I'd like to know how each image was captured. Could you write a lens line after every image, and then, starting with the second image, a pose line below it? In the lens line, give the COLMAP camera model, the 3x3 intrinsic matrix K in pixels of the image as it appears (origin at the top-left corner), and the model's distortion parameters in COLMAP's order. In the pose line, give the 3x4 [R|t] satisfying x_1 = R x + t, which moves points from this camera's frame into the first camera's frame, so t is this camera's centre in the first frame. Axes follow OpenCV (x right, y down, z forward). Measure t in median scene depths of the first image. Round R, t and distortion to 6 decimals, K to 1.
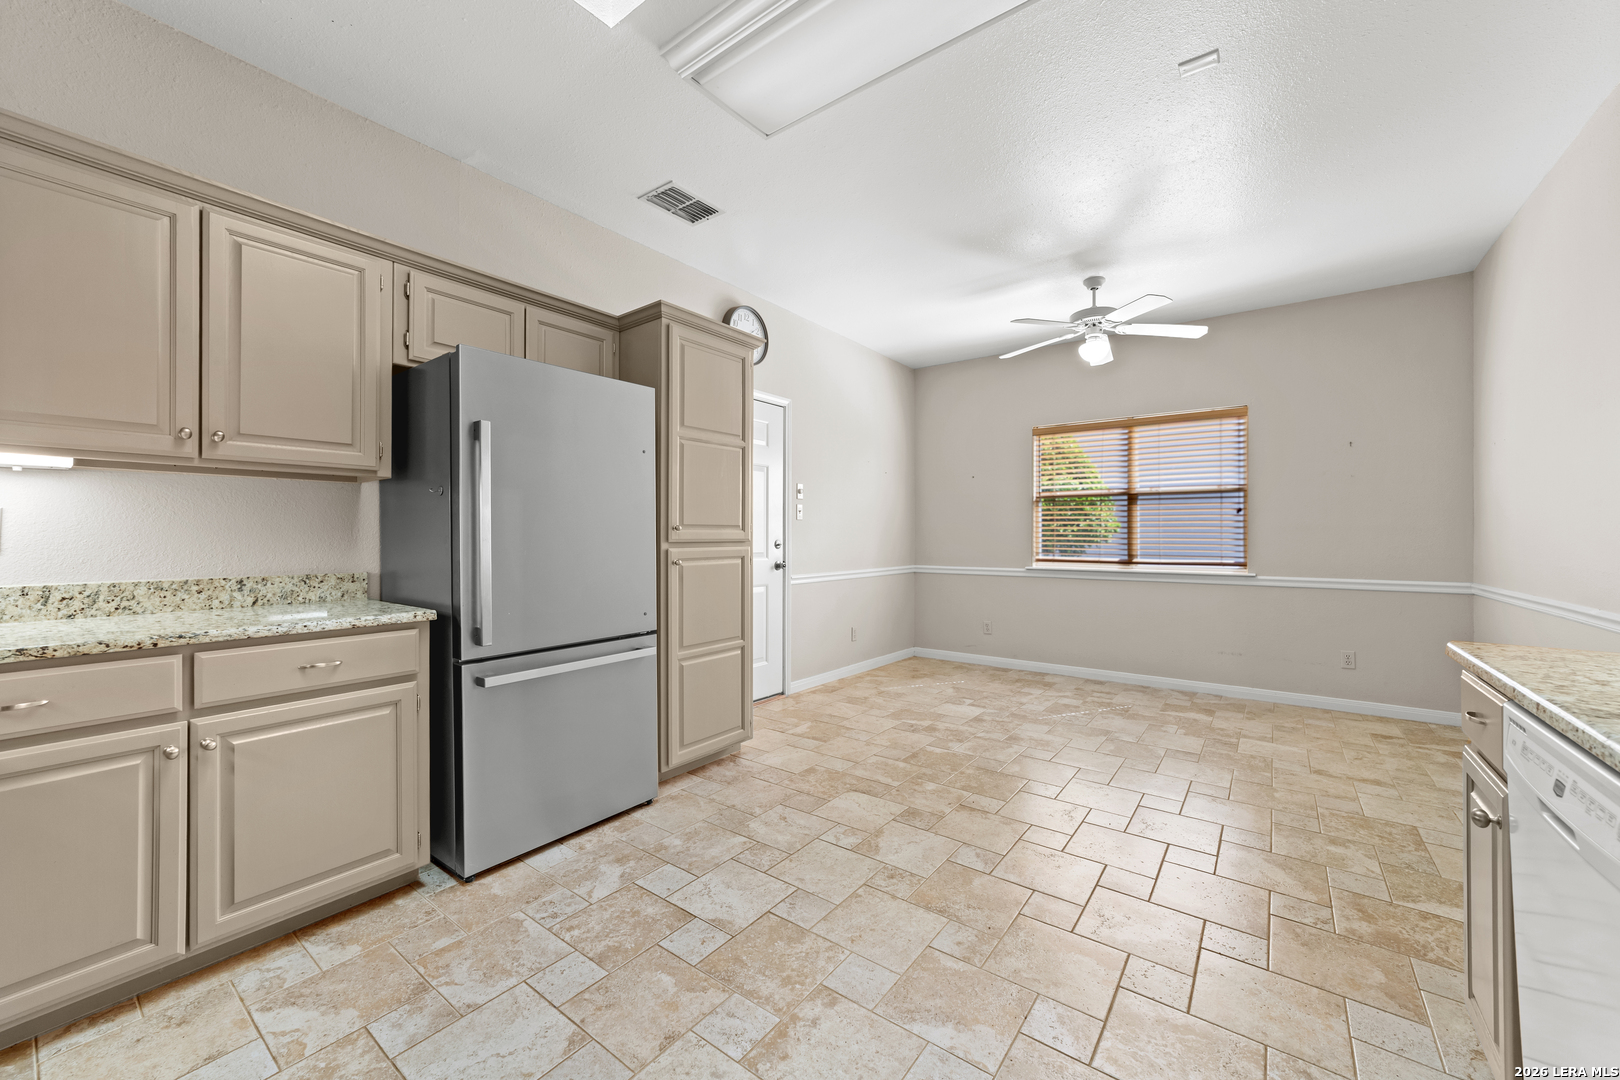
lens RADIAL K [[625.3, 0, 799.5], [0, 625.3, 537.4], [0, 0, 1]] dist [-0.020432, 0.007918]
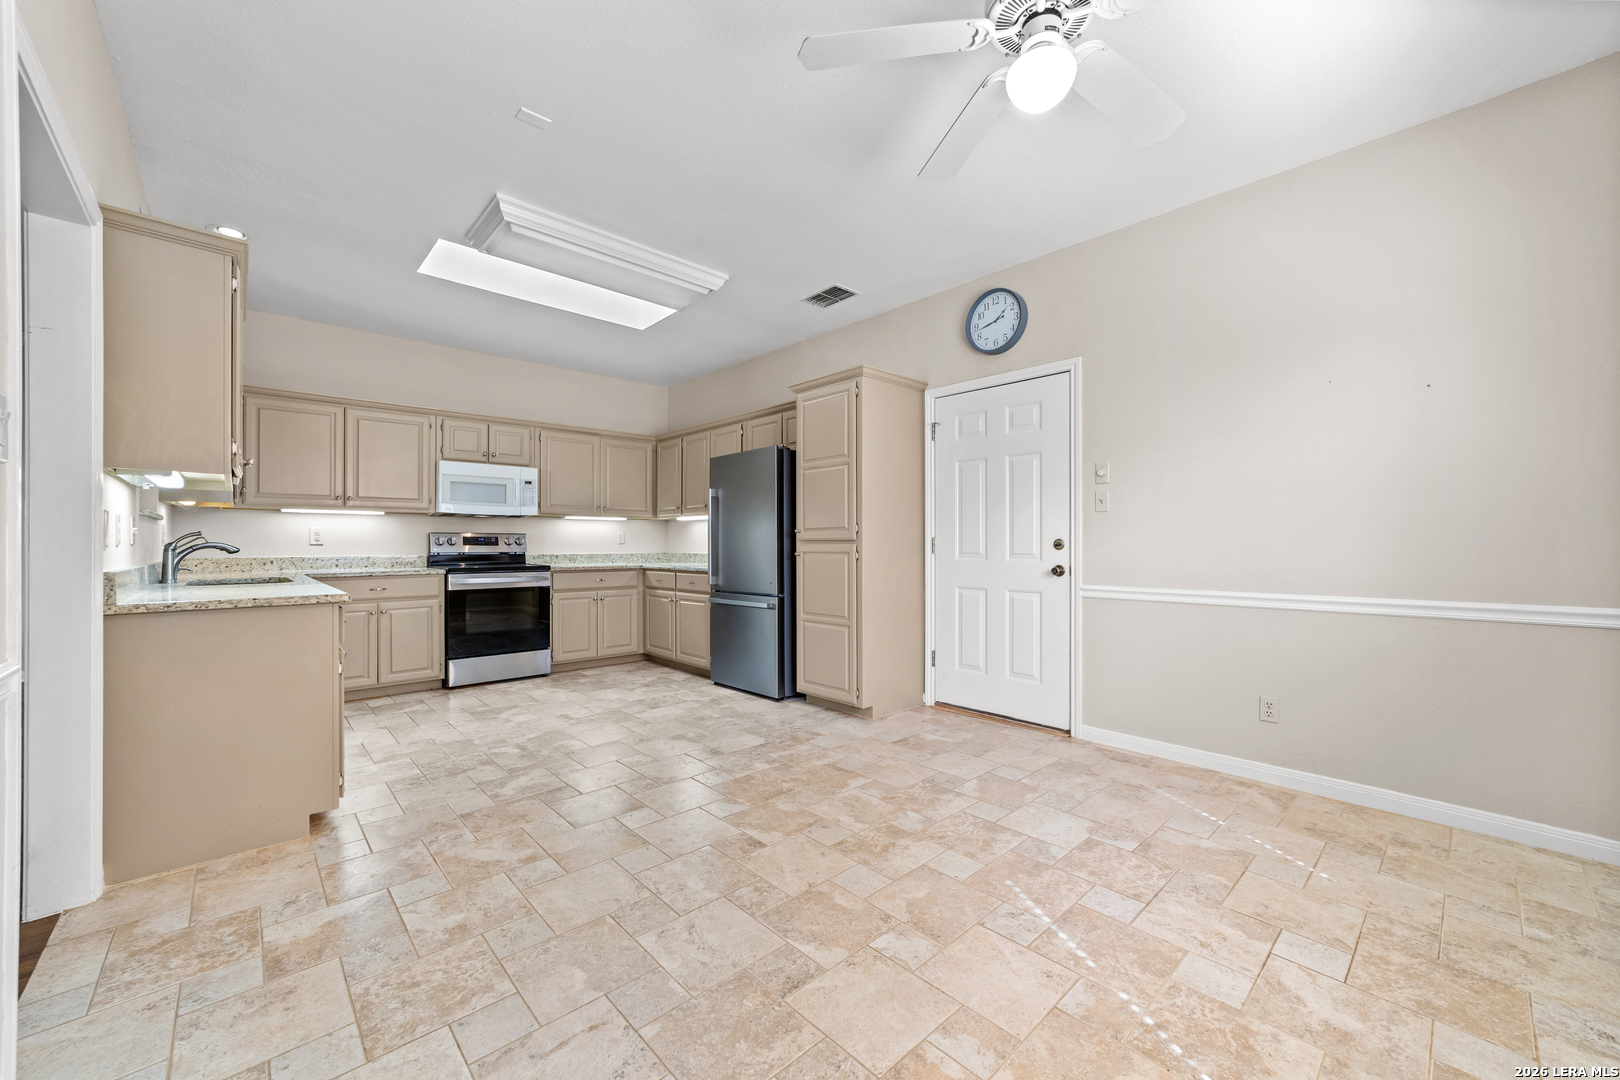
lens RADIAL K [[614.2, 0, 802.8], [0, 614.2, 539.3], [0, 0, 1]] dist [-0.018216, 0.007975]
pose [[-0.165439, -0.007105, -0.986195, 1.560283], [0.000508, 0.999973, -0.007290, 0.019920], [0.986220, -0.001707, -0.165431, 1.561082]]
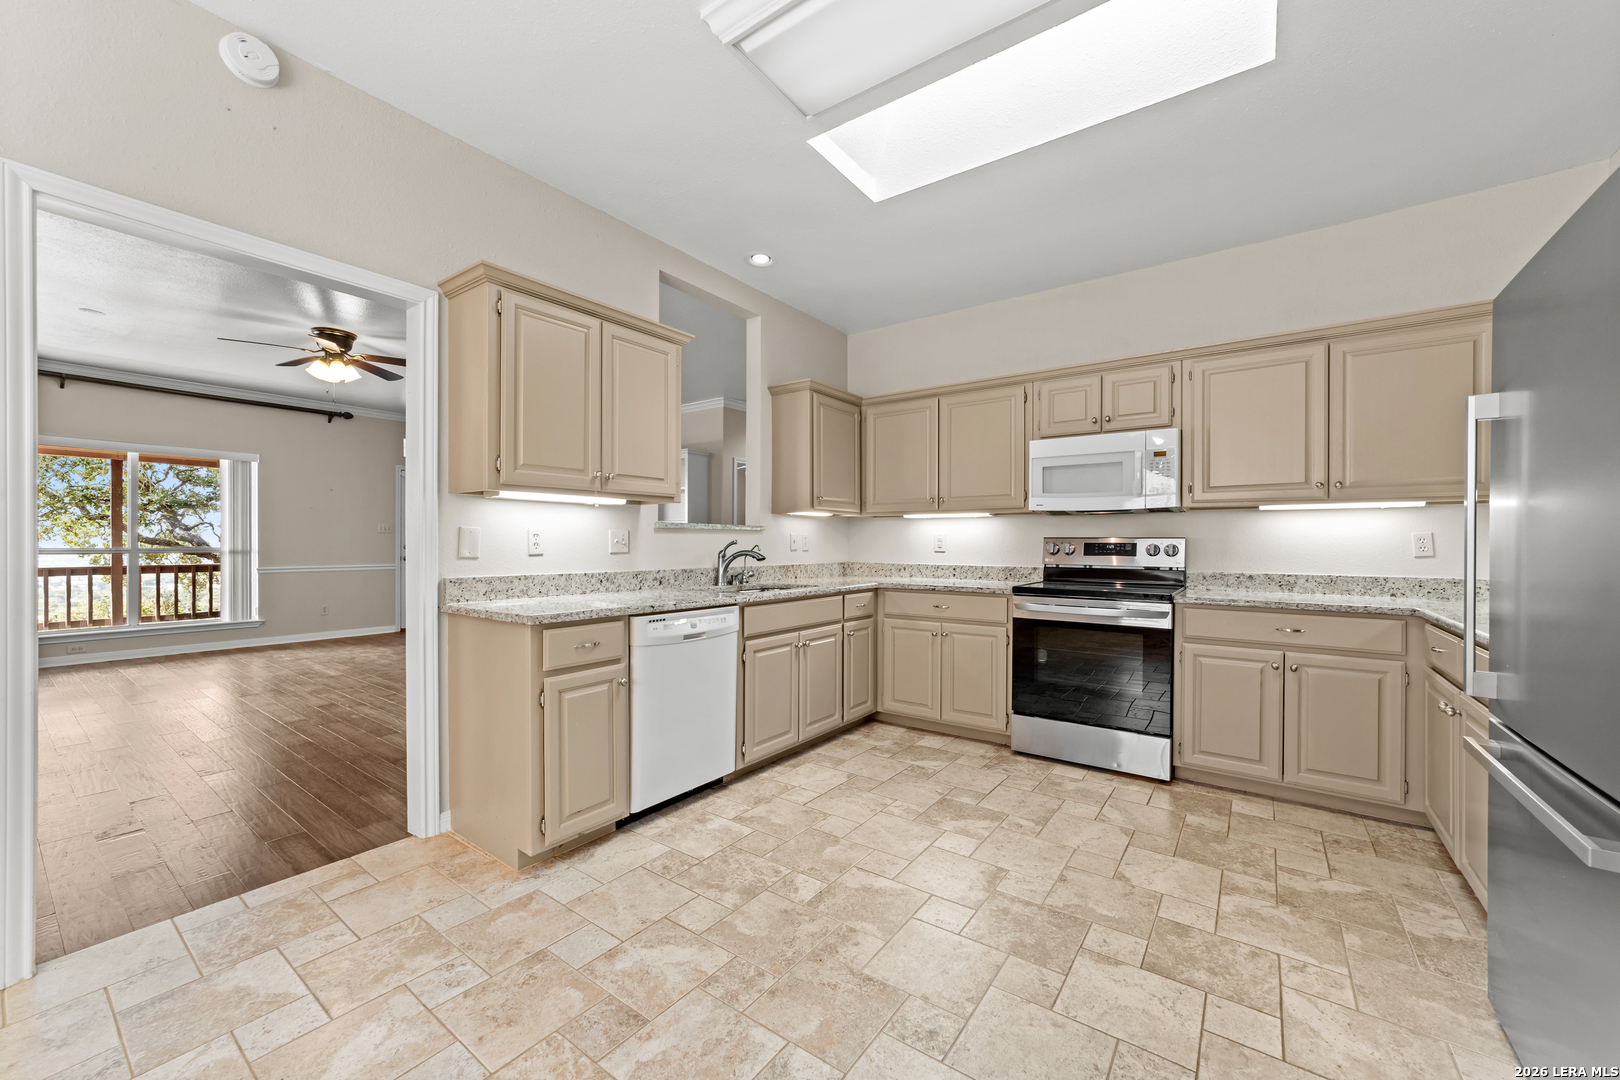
lens RADIAL K [[623.5, 0, 810.0], [0, 623.5, 540.0], [0, 0, 1]] dist [-0.019016, 0.008159]
pose [[-0.999514, -0.005059, -0.030756, 0.283884], [-0.004927, 0.999978, -0.004383, -0.003401], [0.030777, -0.004230, -0.999517, 1.553672]]
